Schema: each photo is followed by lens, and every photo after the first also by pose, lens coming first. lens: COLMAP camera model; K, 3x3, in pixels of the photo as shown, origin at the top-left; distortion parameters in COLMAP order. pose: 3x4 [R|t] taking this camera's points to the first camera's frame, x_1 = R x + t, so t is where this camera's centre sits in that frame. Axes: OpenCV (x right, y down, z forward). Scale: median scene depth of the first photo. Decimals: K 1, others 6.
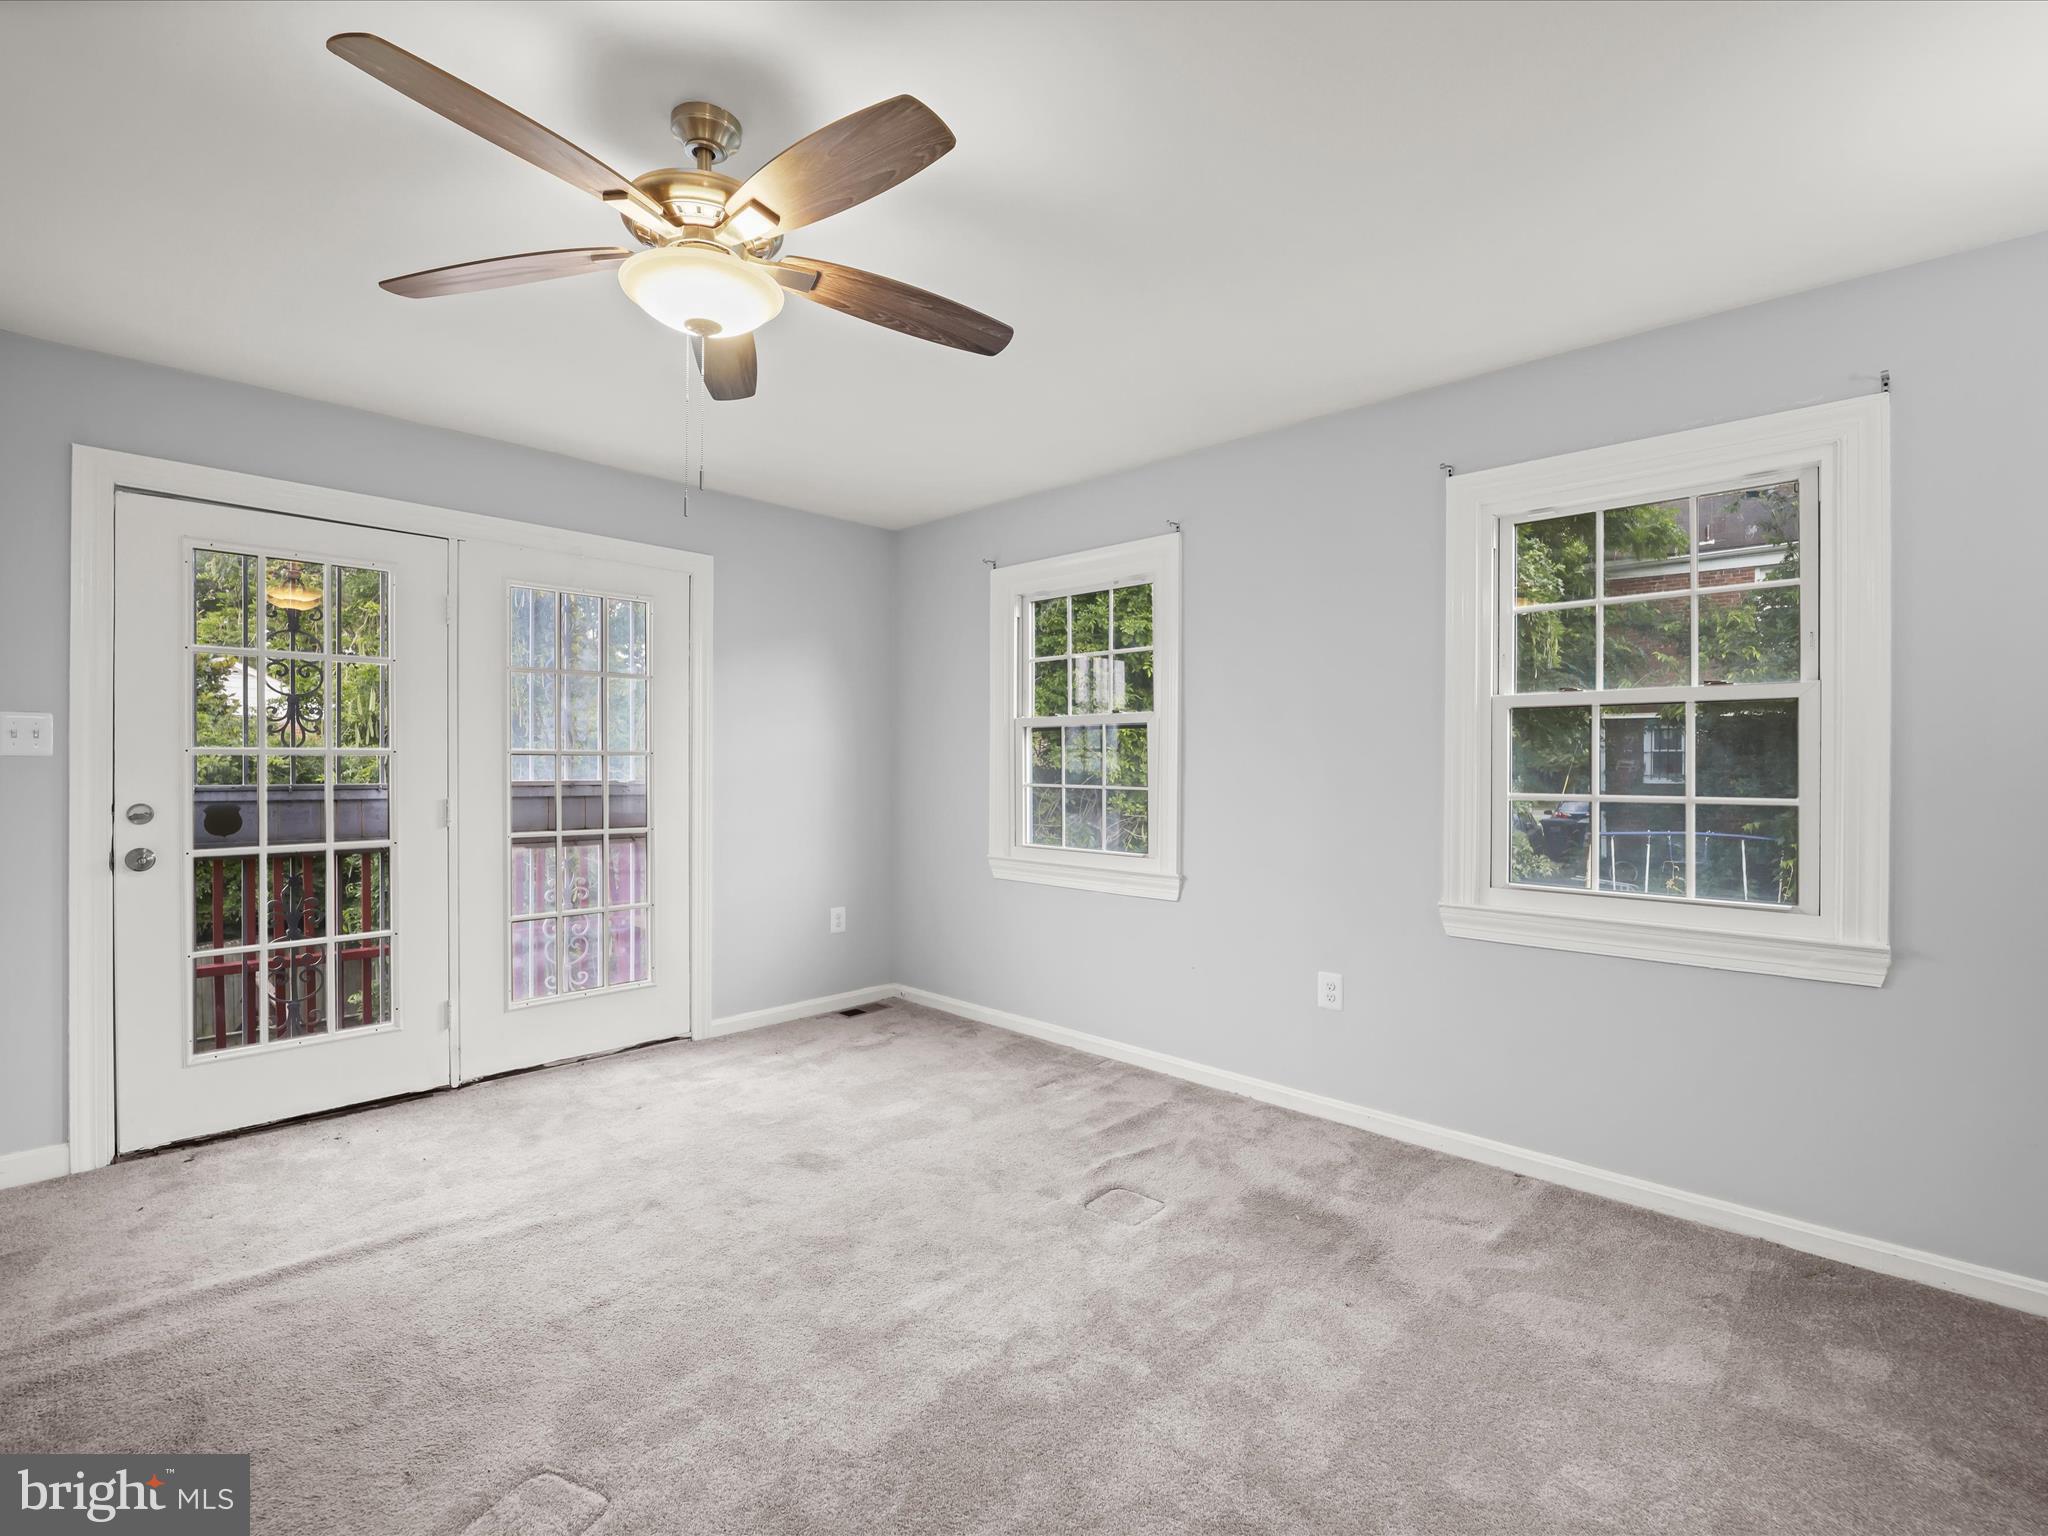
lens RADIAL K [[961.1, 0, 1006.2], [0, 961.1, 764.8], [0, 0, 1]] dist [-0.021774, -0.000865]
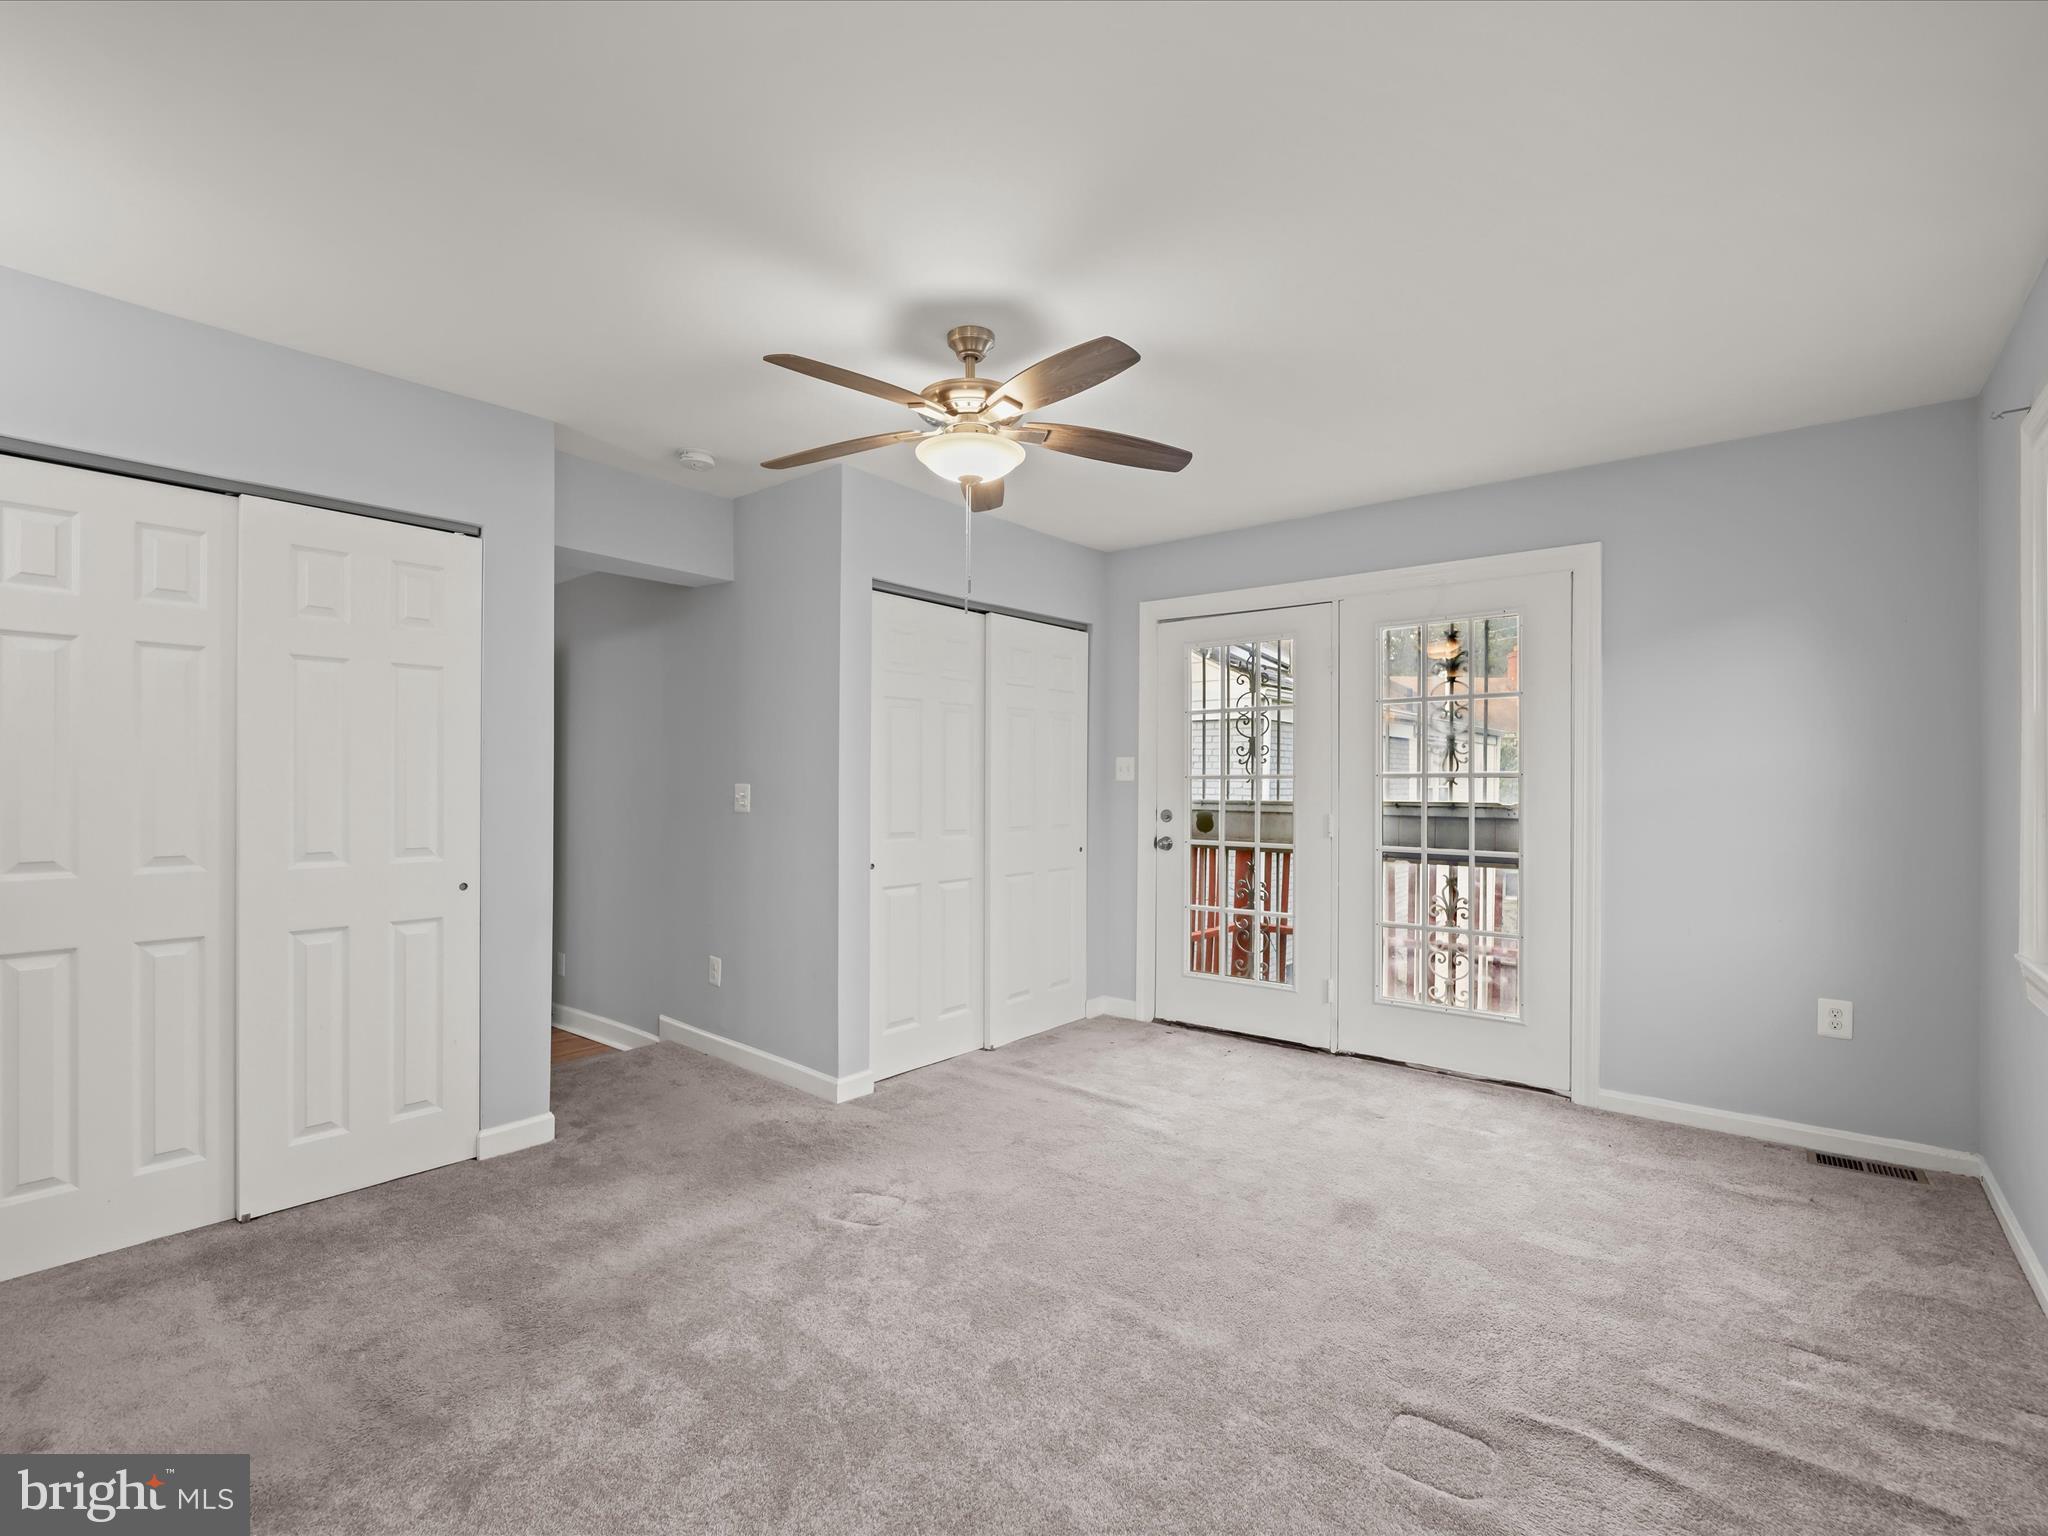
lens RADIAL K [[945.9, 0, 1024.0], [0, 945.9, 768.0], [0, 0, 1]] dist [-0.010612, -0.000752]
pose [[0.075515, -0.016545, -0.997007, 0.585193], [-0.001673, 0.999859, -0.016719, -0.002154], [0.997143, 0.002930, 0.075477, 0.510832]]
